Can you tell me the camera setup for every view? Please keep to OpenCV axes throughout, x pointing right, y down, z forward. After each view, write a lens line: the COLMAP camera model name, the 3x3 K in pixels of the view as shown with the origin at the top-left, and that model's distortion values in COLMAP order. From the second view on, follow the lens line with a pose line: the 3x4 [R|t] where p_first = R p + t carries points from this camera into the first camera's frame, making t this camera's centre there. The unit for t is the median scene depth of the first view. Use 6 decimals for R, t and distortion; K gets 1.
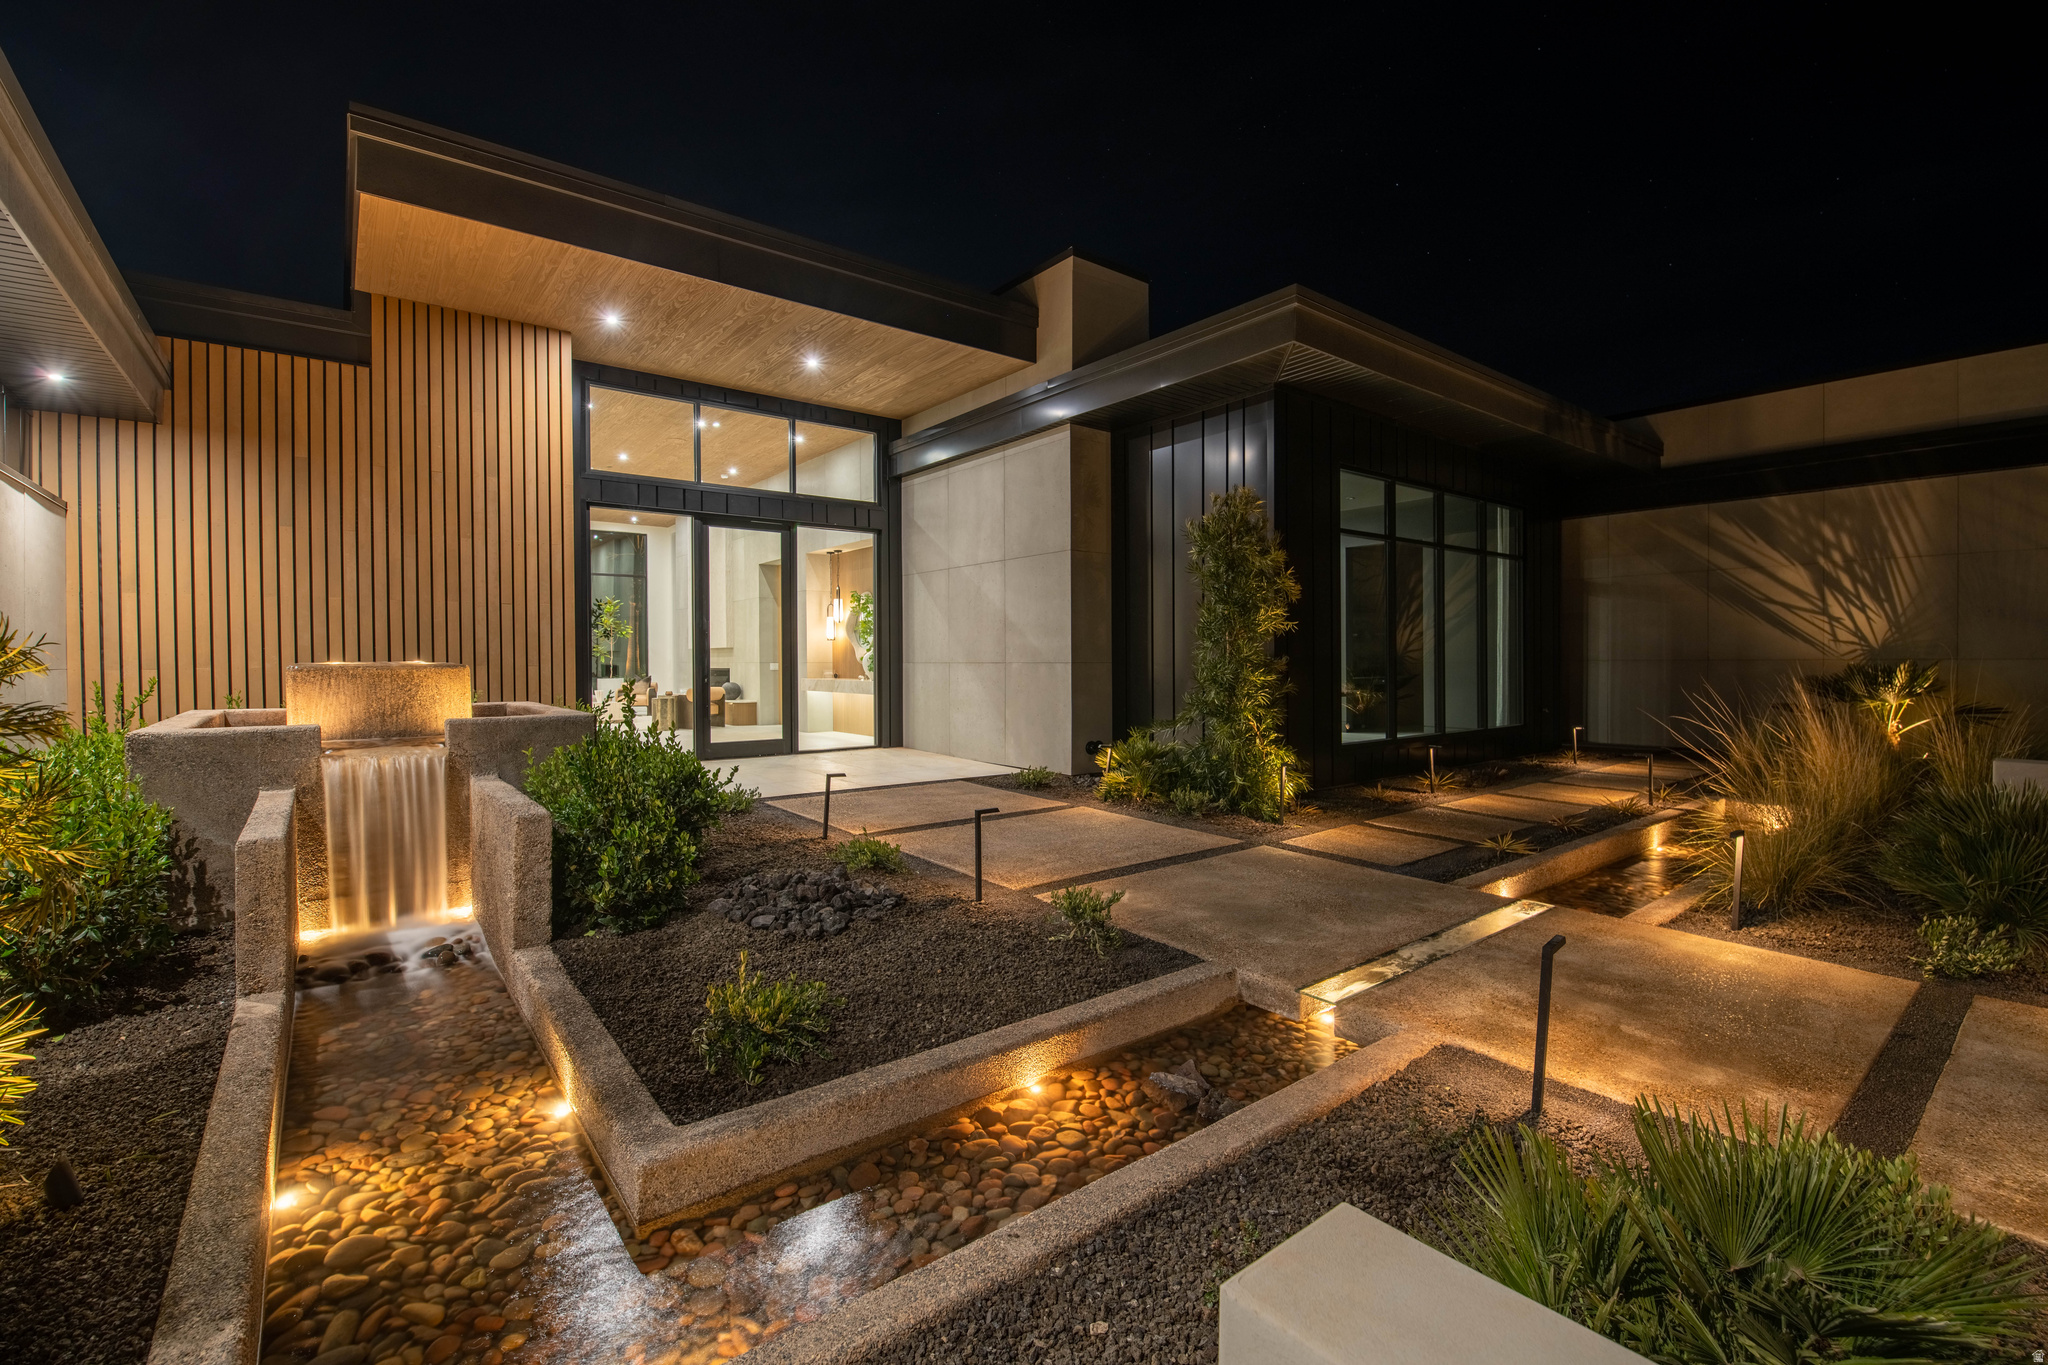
lens RADIAL K [[889.3, 0, 1042.8], [0, 889.3, 672.9], [0, 0, 1]] dist [-0.004775, -0.008260]
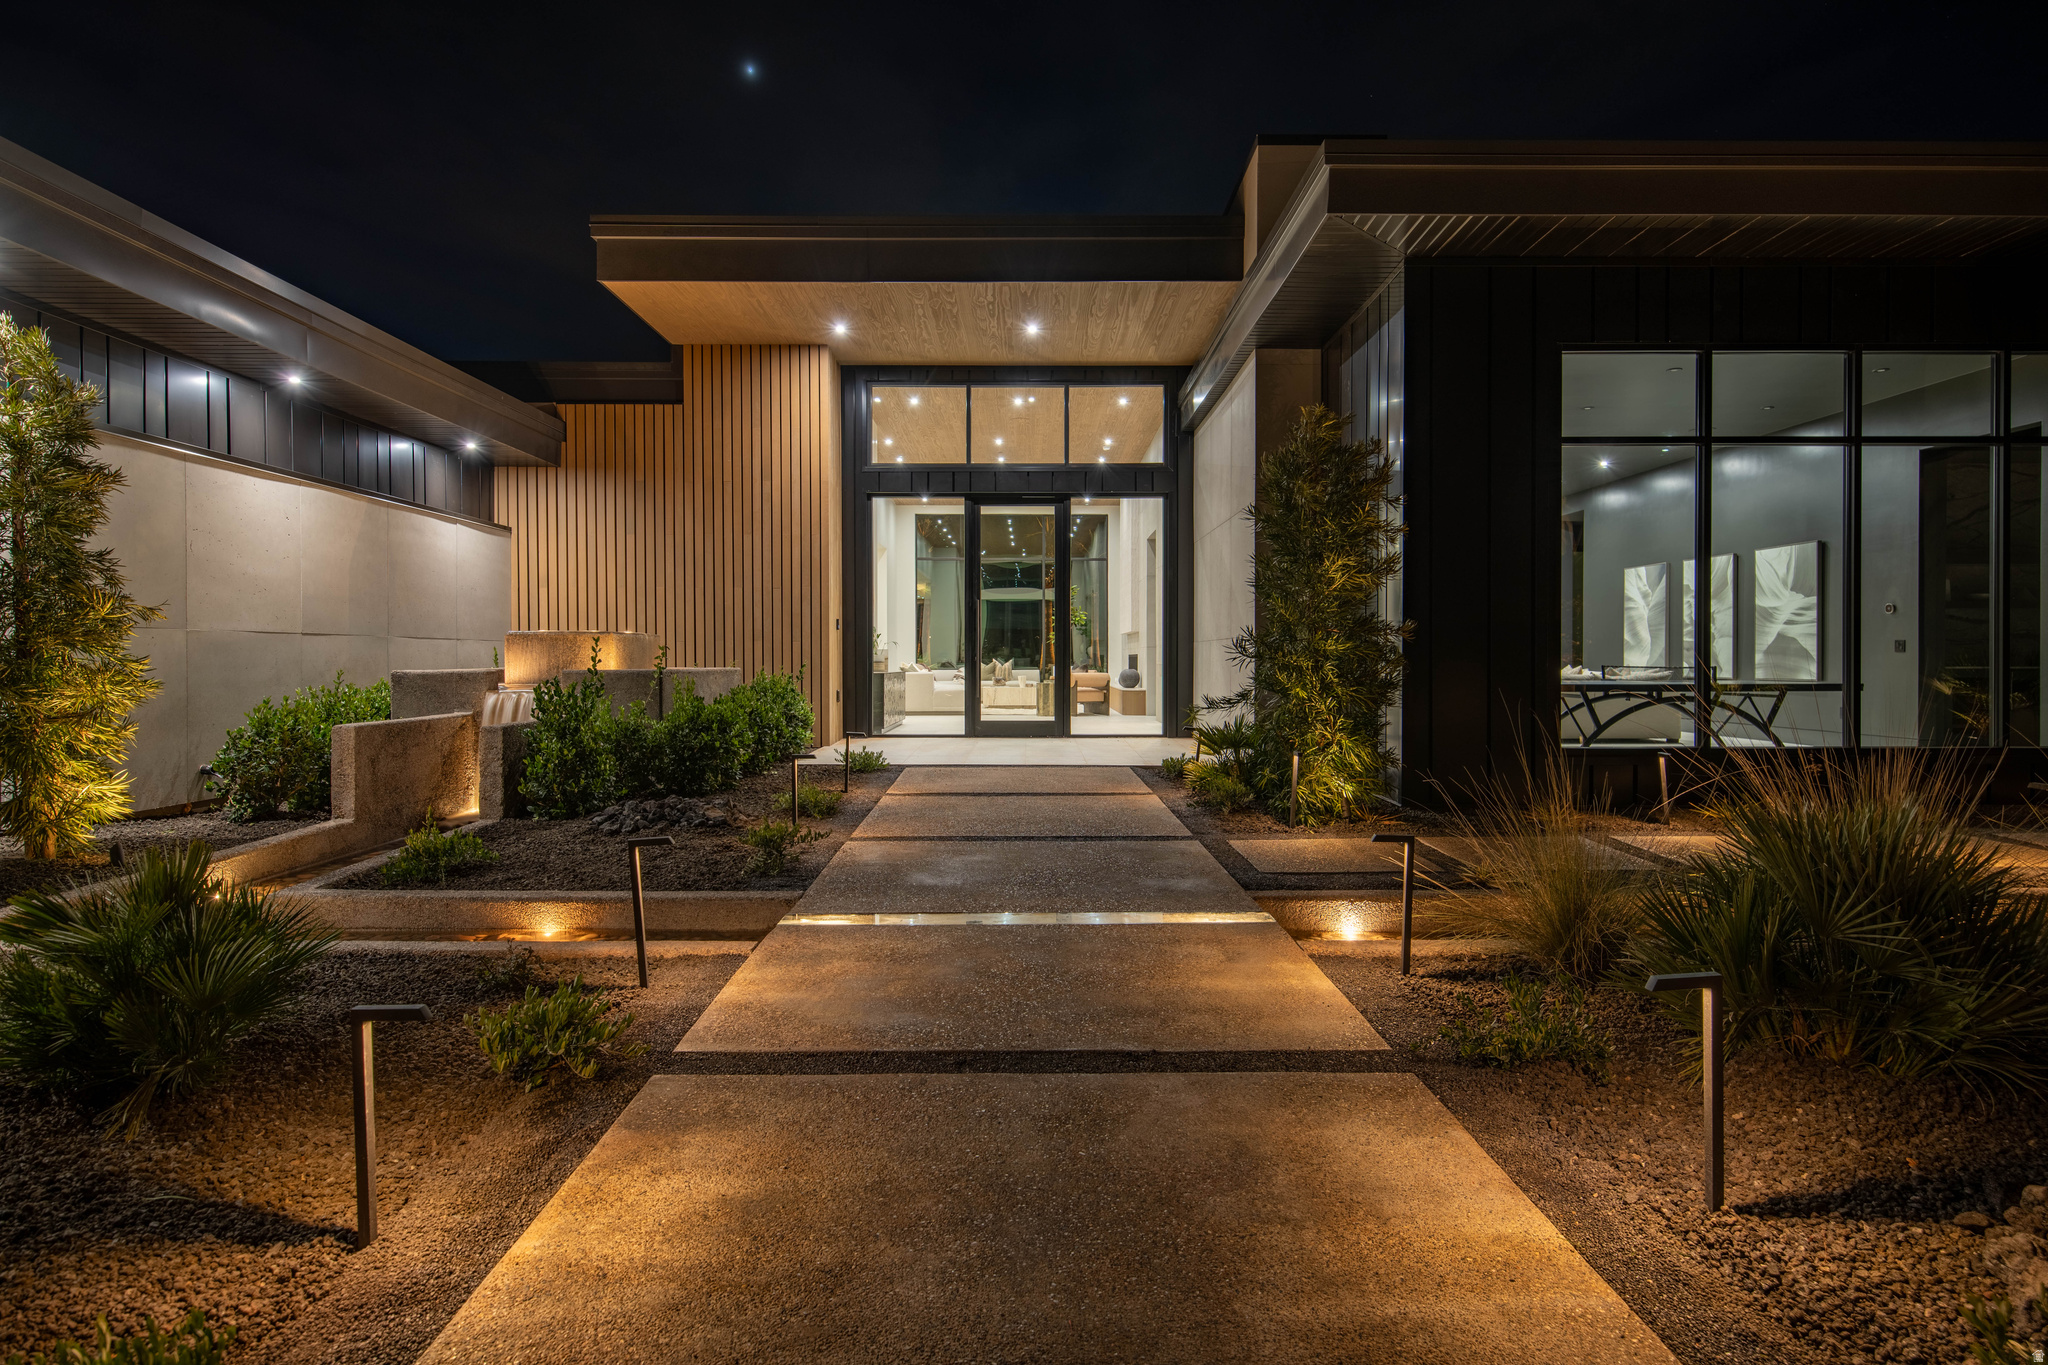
lens RADIAL K [[1116.5, 0, 1031.2], [0, 1116.5, 671.6], [0, 0, 1]] dist [0.007836, -0.001180]
pose [[0.781872, 0.010824, -0.623344, 0.788978], [-0.012692, 0.999918, 0.001444, 0.035018], [0.623309, 0.006782, 0.781946, 0.079613]]
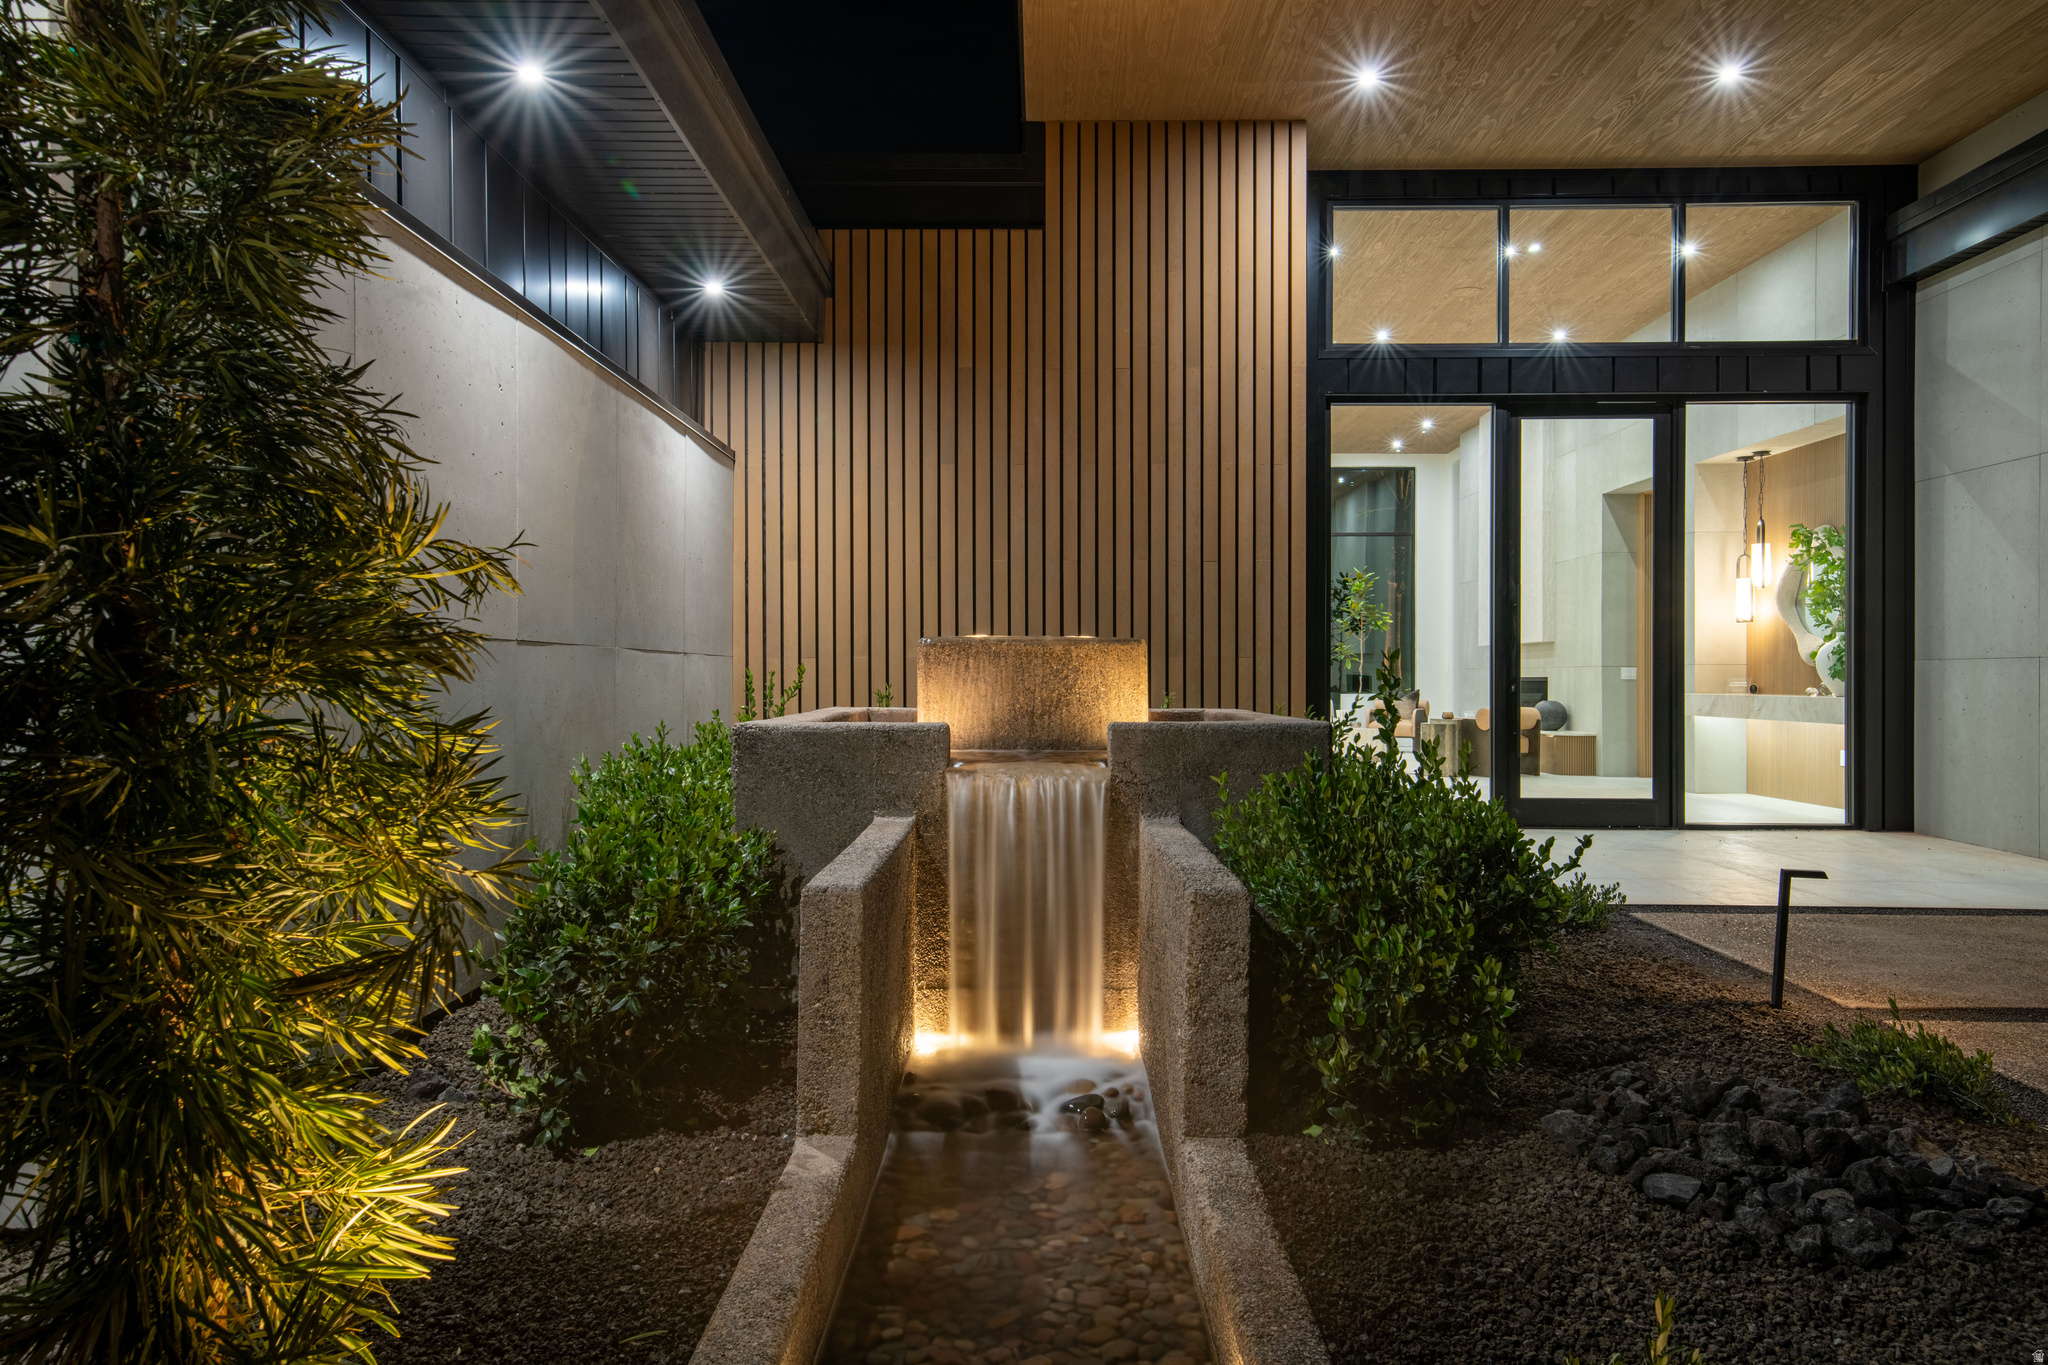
lens RADIAL K [[1408.7, 0, 1031.1], [0, 1408.7, 674.3], [0, 0, 1]] dist [0.028585, 0.001124]
pose [[0.776078, 0.003825, -0.630625, -0.078375], [-0.014654, 0.999821, -0.011969, 0.025688], [0.630467, 0.018530, 0.775995, 0.165611]]
